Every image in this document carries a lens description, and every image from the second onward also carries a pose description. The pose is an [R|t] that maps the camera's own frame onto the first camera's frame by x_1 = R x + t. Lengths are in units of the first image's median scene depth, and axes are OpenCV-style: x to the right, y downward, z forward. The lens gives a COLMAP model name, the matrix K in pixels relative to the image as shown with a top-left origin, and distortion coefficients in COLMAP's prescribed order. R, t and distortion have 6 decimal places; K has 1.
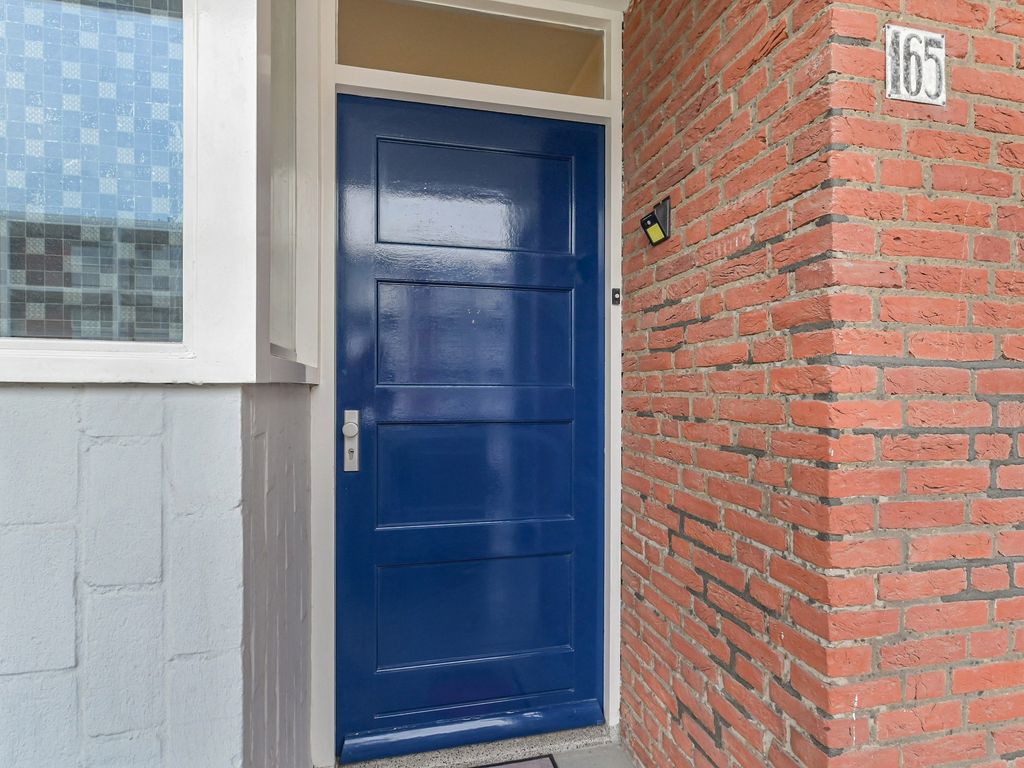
lens RADIAL K [[546.0, 0, 510.5], [0, 546.0, 387.7], [0, 0, 1]] dist [0.003789, 0.001084]
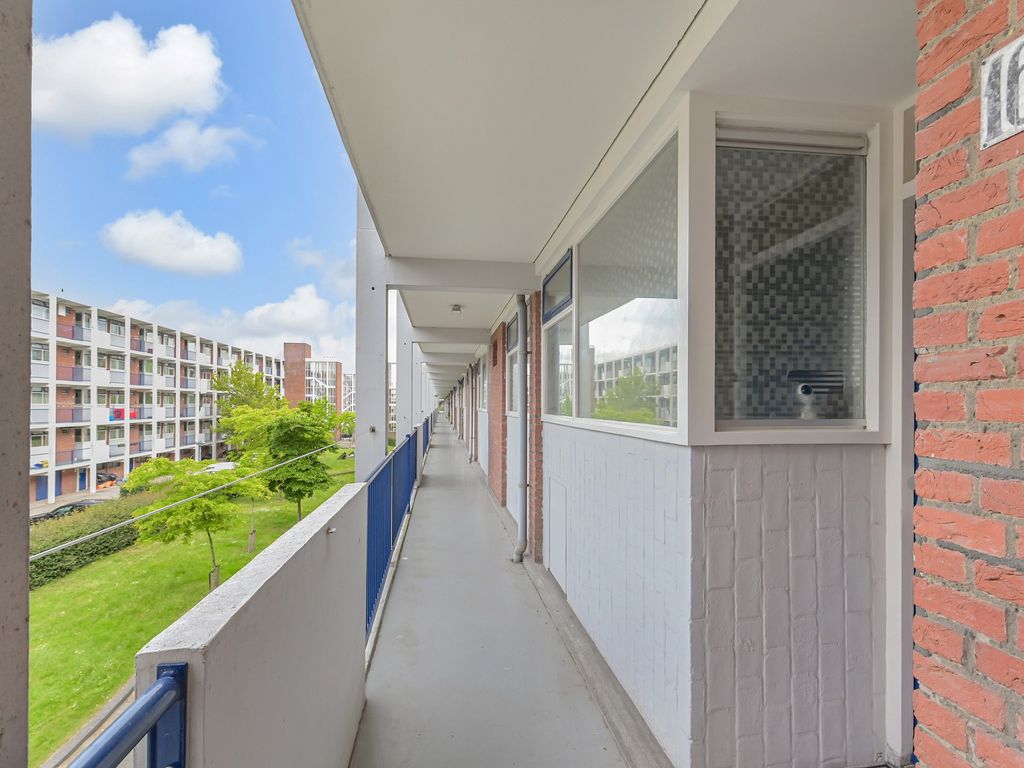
lens RADIAL K [[546.0, 0, 516.0], [0, 546.0, 400.2], [0, 0, 1]] dist [0.003789, 0.001084]
pose [[-0.089669, -0.013691, -0.995878, 1.567599], [-0.005042, 0.999899, -0.013293, -0.138167], [0.995959, 0.003829, -0.089729, 0.376645]]
